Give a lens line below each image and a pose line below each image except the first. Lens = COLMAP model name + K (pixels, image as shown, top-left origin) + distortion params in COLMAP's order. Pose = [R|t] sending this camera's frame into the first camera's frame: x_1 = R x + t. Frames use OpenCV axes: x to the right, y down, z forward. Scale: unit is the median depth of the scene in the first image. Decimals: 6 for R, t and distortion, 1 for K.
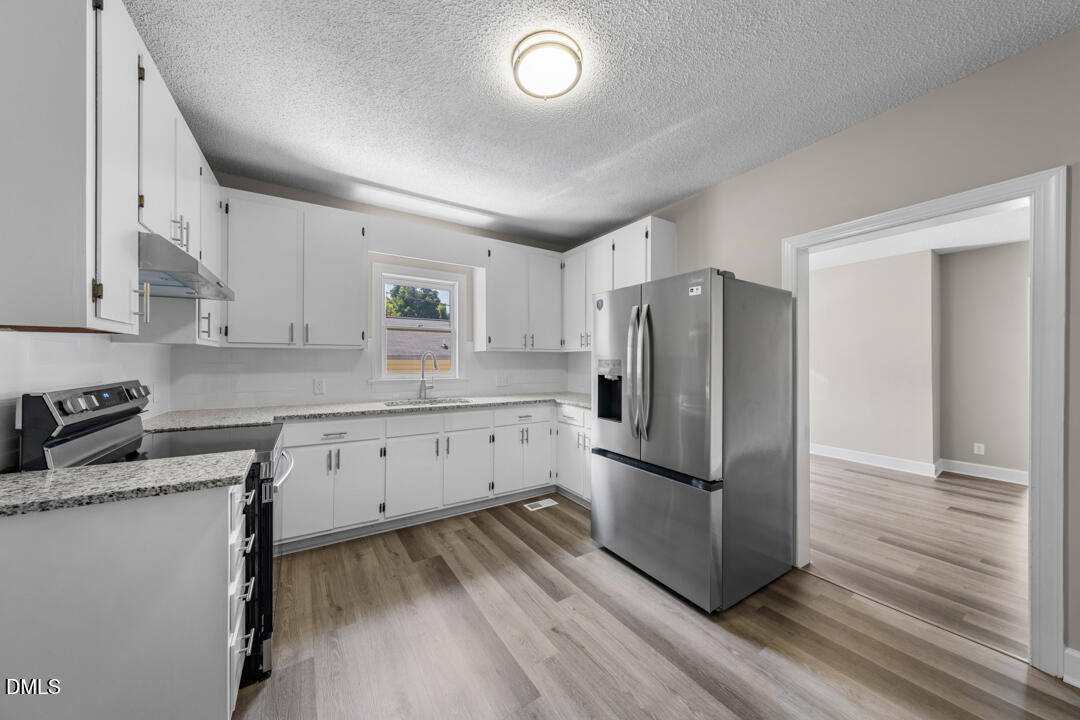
lens RADIAL K [[366.8, 0, 538.6], [0, 366.8, 362.2], [0, 0, 1]] dist [-0.006203, -0.000223]
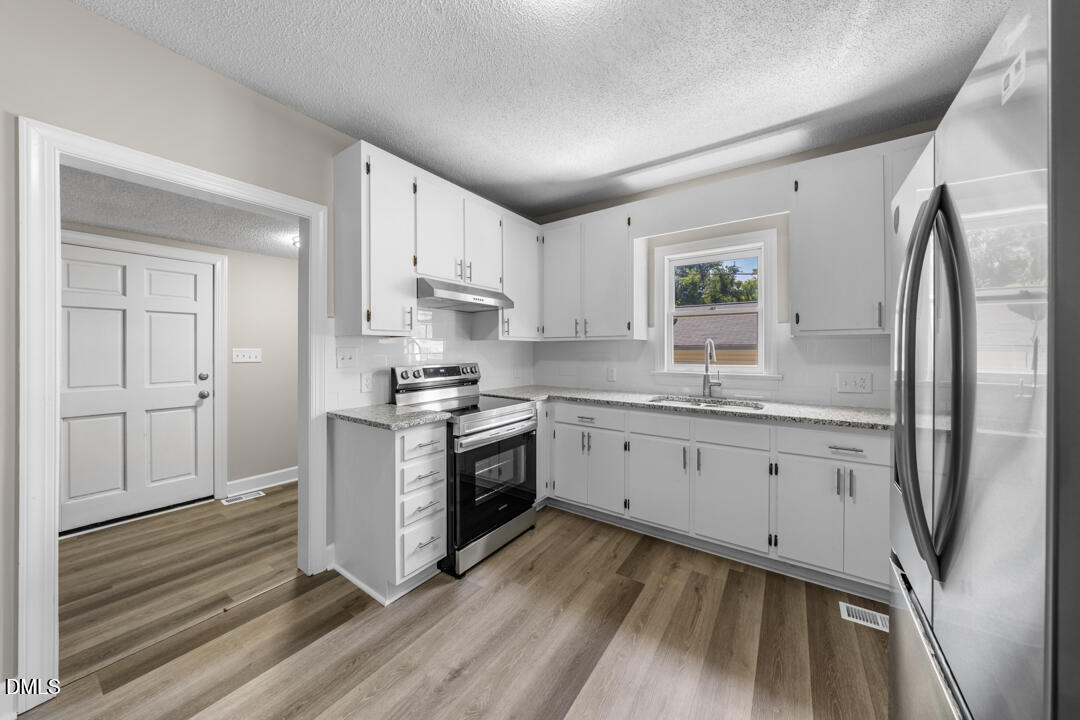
lens RADIAL K [[366.8, 0, 542.7], [0, 366.8, 352.8], [0, 0, 1]] dist [-0.006203, -0.000223]
pose [[0.384069, 0.004128, -0.923295, 0.368807], [-0.003106, 0.999990, 0.003179, -0.001716], [0.923299, 0.001647, 0.384079, 0.419118]]
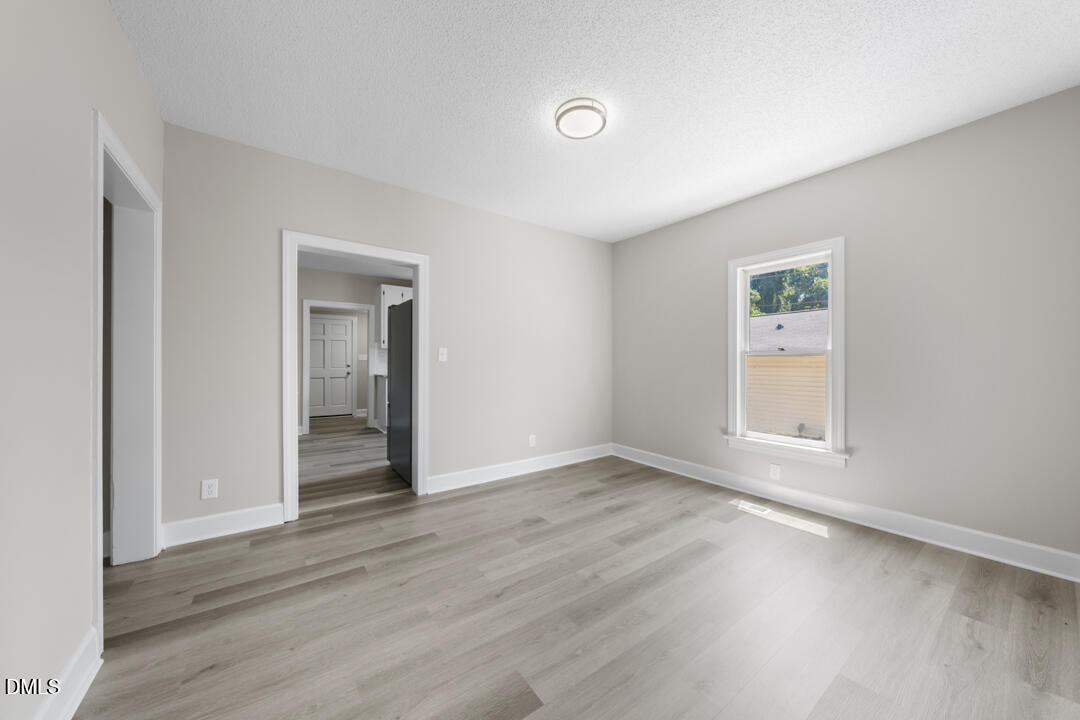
lens RADIAL K [[366.8, 0, 534.0], [0, 366.8, 364.9], [0, 0, 1]] dist [-0.006203, -0.000223]
pose [[0.047558, 0.005901, -0.998851, 1.783996], [-0.004514, 0.999974, 0.005693, 0.049981], [0.998858, 0.004238, 0.047584, 1.164628]]
